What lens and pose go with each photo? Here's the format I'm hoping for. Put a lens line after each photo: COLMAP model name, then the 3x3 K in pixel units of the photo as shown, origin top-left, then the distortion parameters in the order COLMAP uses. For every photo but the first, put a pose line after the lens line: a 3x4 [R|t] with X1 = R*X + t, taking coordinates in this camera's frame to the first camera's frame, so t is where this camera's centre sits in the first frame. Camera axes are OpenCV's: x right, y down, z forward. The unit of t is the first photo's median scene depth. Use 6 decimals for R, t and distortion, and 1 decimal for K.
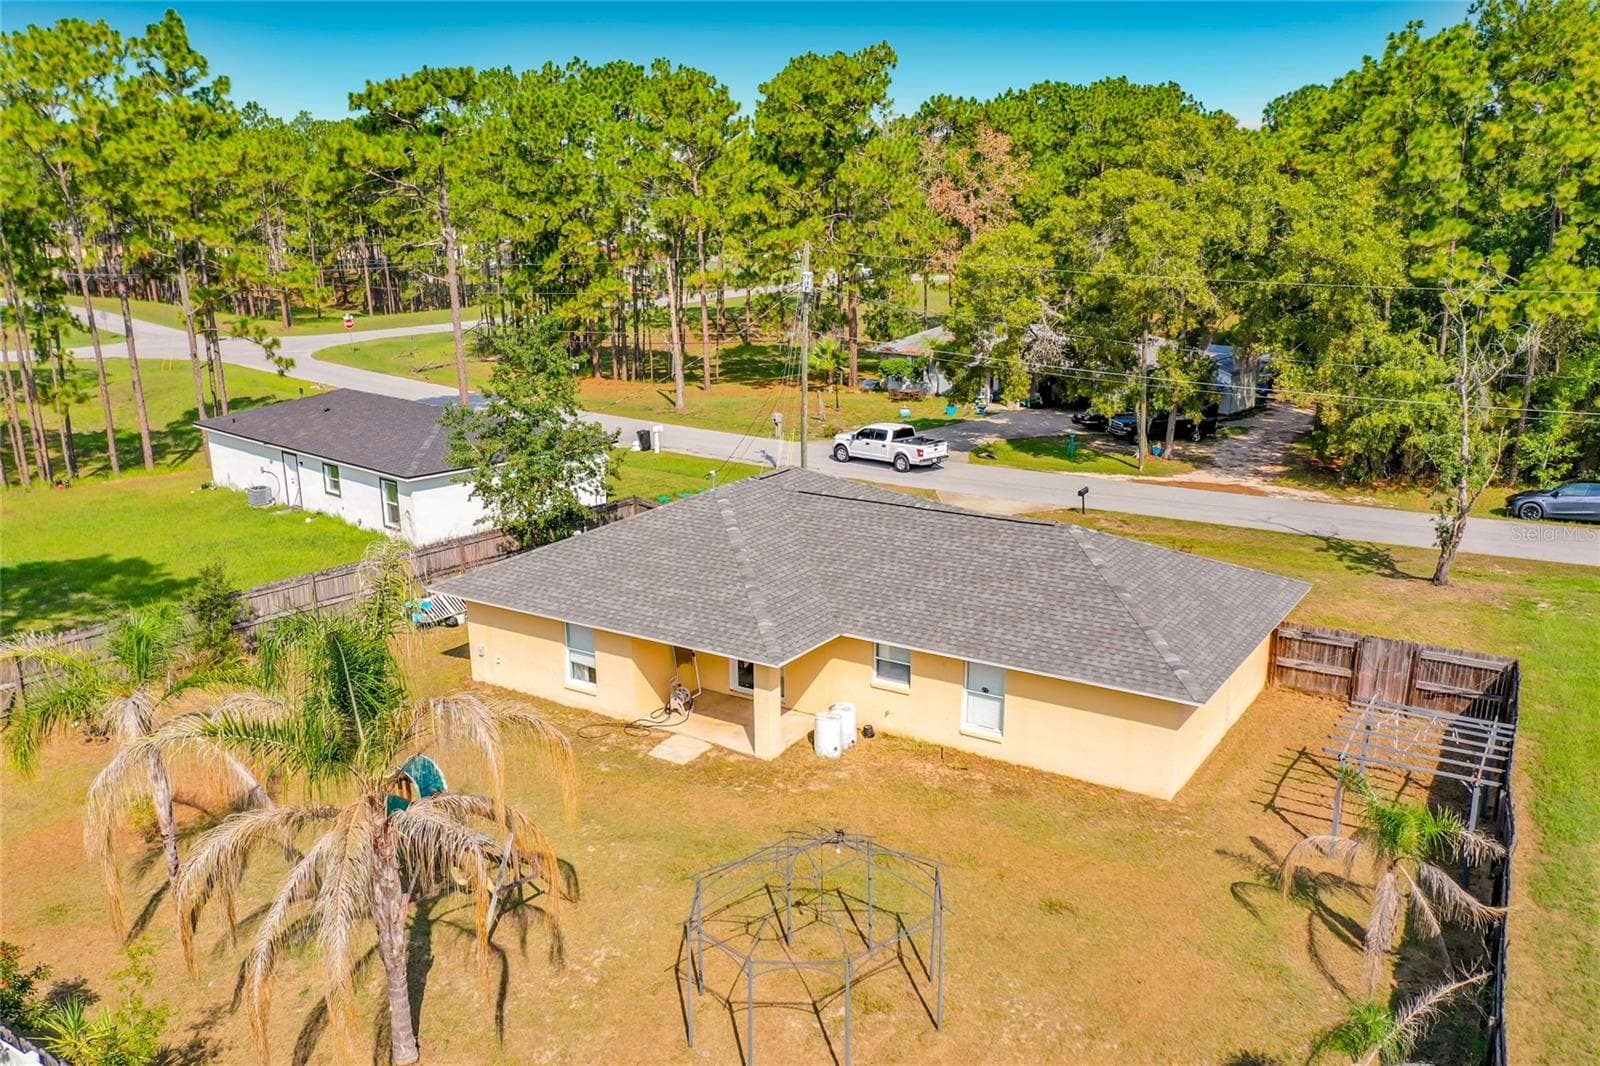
lens RADIAL K [[1297.4, 0, 797.7], [0, 1297.4, 600.1], [0, 0, 1]] dist [0.004518, -0.000095]
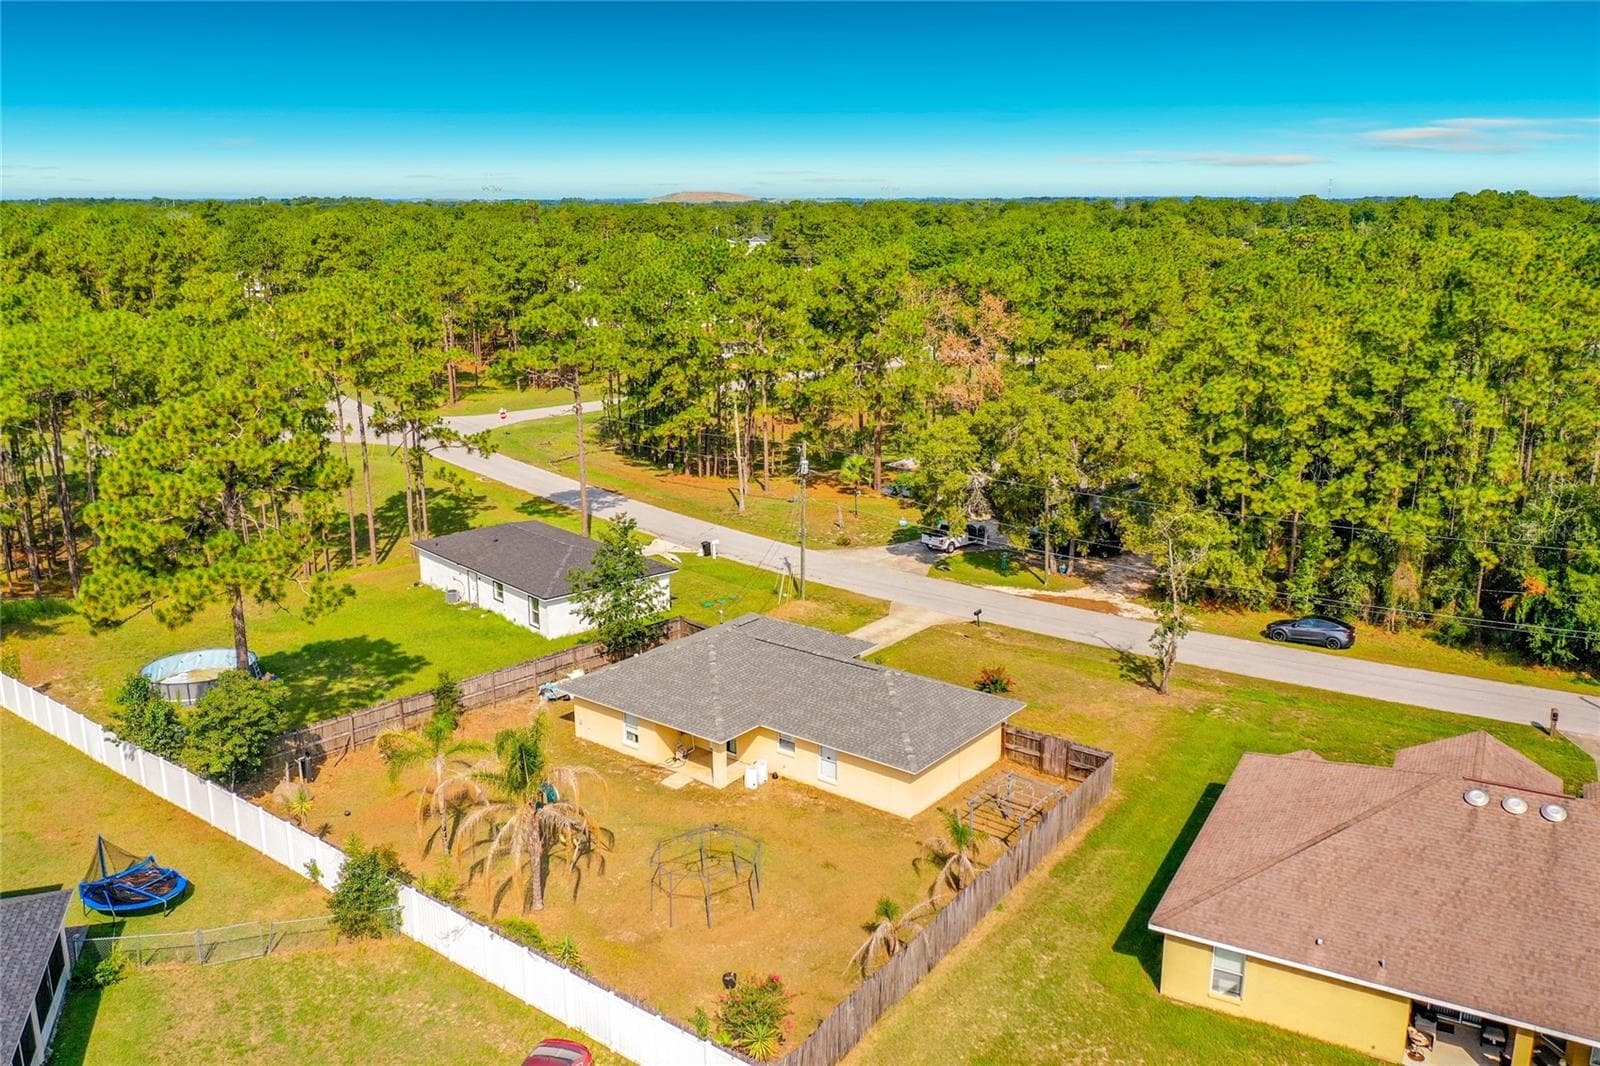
lens RADIAL K [[1281.2, 0, 800.0], [0, 1281.2, 533.0], [0, 0, 1]] dist [-0.006456, 0.000185]
pose [[0.995633, 0.027604, -0.089175, 0.155880], [-0.032218, 0.998193, -0.050723, -0.101091], [0.087613, 0.053375, 0.994724, -0.563256]]
